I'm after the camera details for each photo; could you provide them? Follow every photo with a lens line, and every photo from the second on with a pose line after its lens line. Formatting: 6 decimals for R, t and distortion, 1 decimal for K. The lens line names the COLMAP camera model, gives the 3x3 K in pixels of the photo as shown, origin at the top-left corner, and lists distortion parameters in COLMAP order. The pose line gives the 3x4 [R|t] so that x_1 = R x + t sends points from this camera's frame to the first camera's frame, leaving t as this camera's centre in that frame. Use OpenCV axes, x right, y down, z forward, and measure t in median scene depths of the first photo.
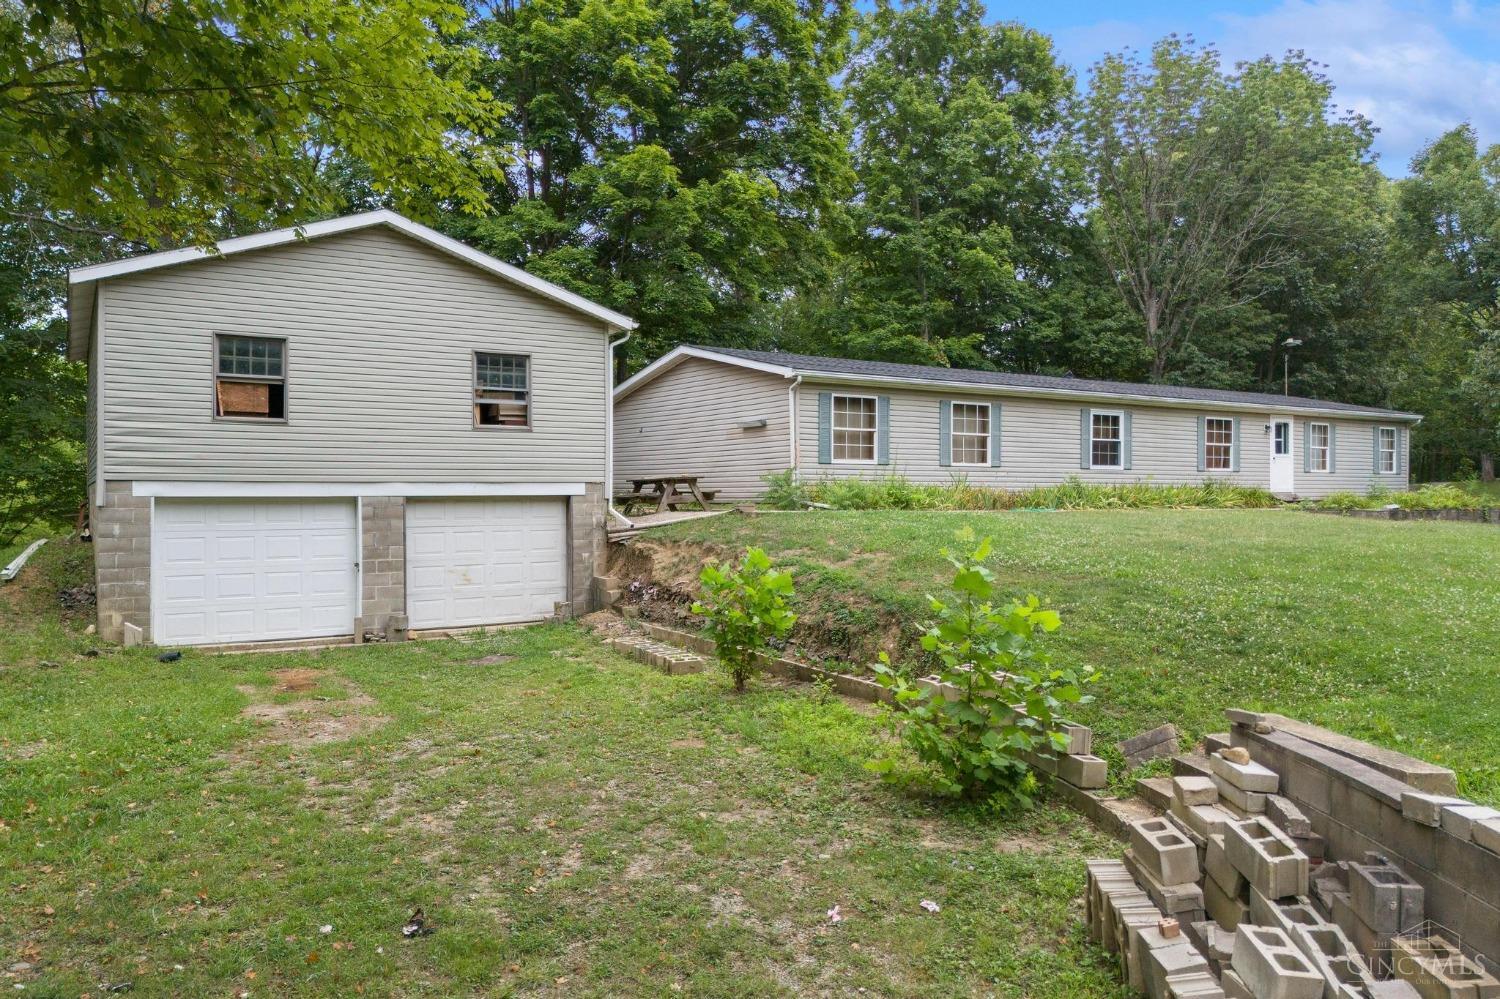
lens RADIAL K [[1075.3, 0, 752.9], [0, 1075.3, 517.4], [0, 0, 1]] dist [0.074521, -0.092316]
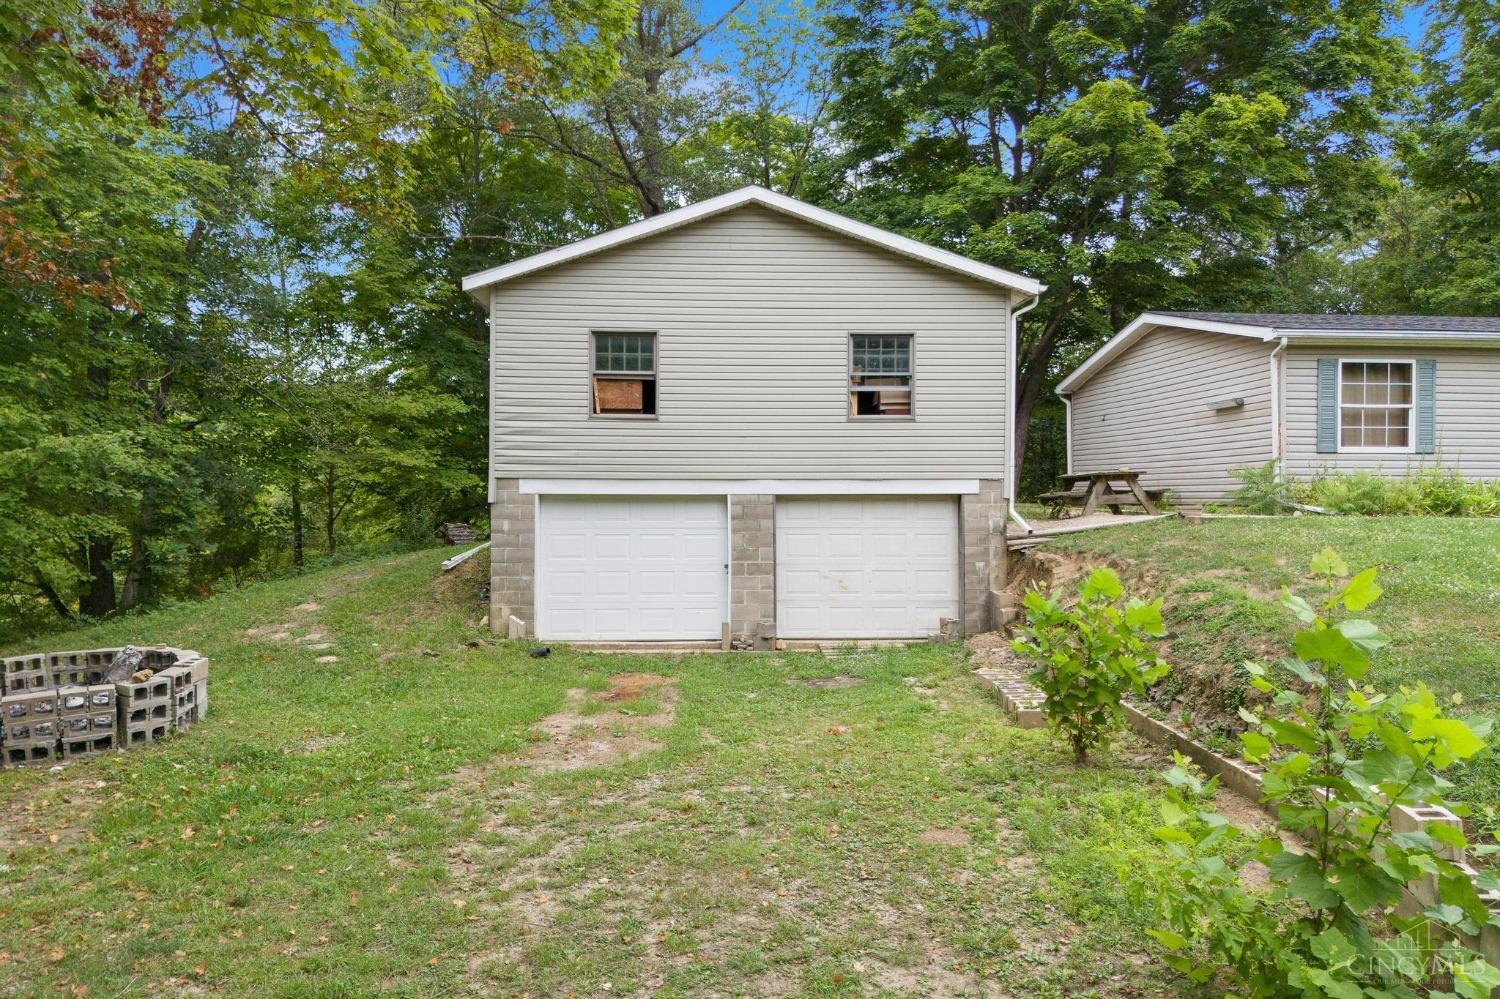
lens RADIAL K [[1095.4, 0, 750.0], [0, 1095.4, 499.5], [0, 0, 1]] dist [0.083598, -0.089568]
pose [[0.881366, 0.006466, -0.472390, 0.082807], [-0.013597, 0.999839, -0.011683, -0.003228], [0.472238, 0.016720, 0.881312, 0.131850]]
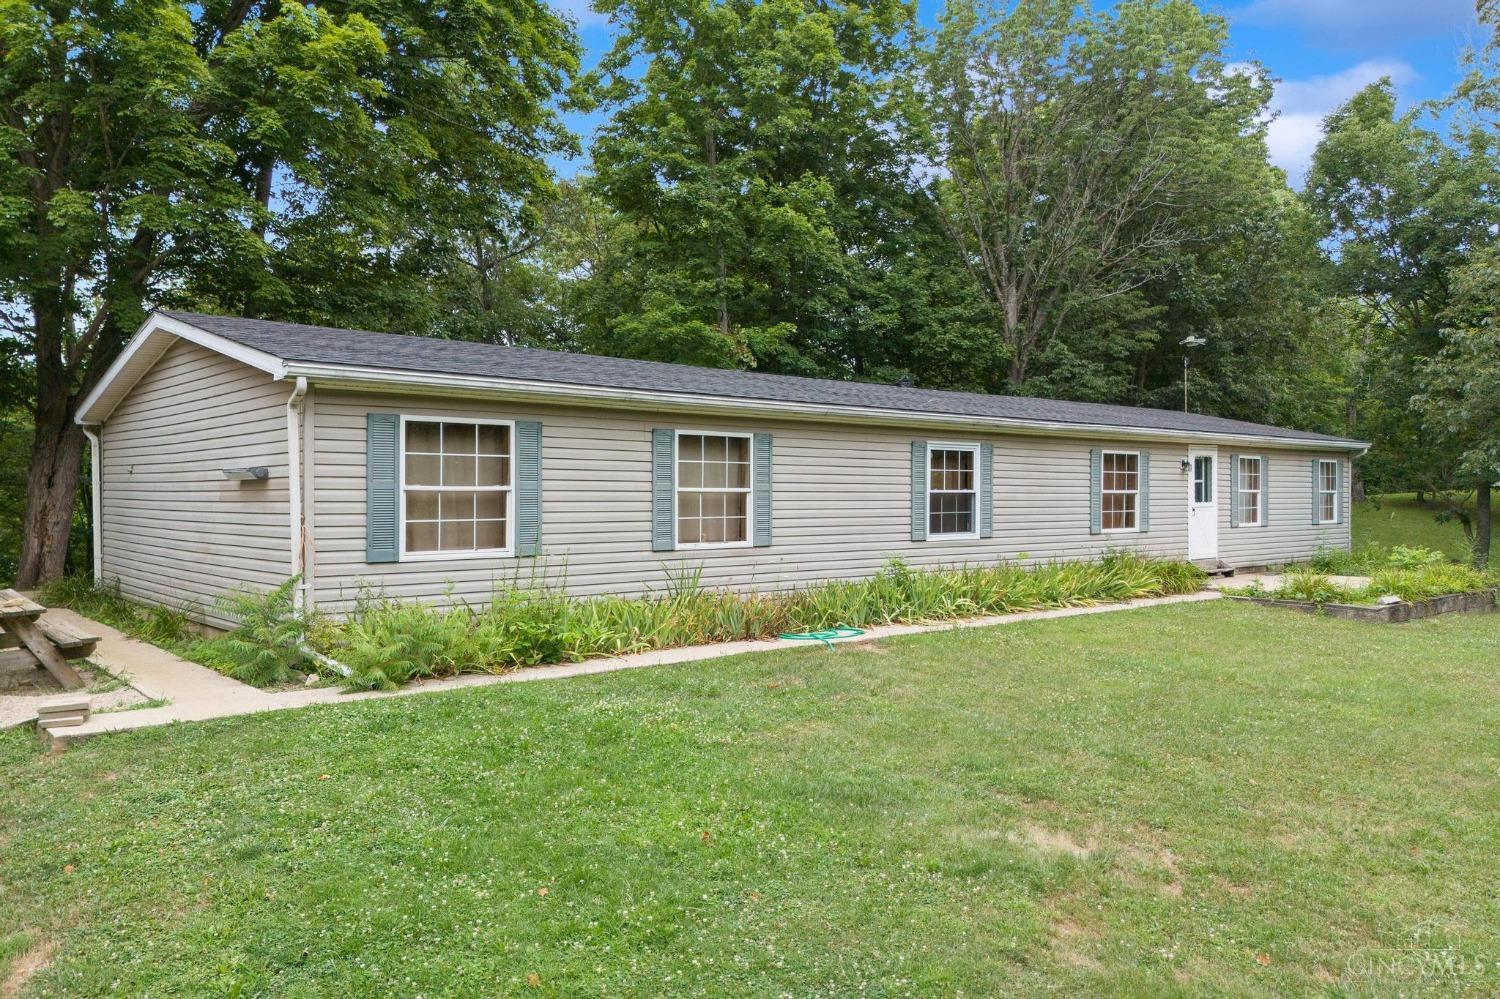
lens RADIAL K [[1141.9, 0, 750.0], [0, 1141.9, 499.5], [0, 0, 1]] dist [0.154724, -0.270363]
pose [[0.990836, 0.002829, 0.135040, 0.165528], [-0.000220, 0.999813, -0.019331, -0.071210], [-0.135069, 0.019124, 0.990652, 0.493388]]
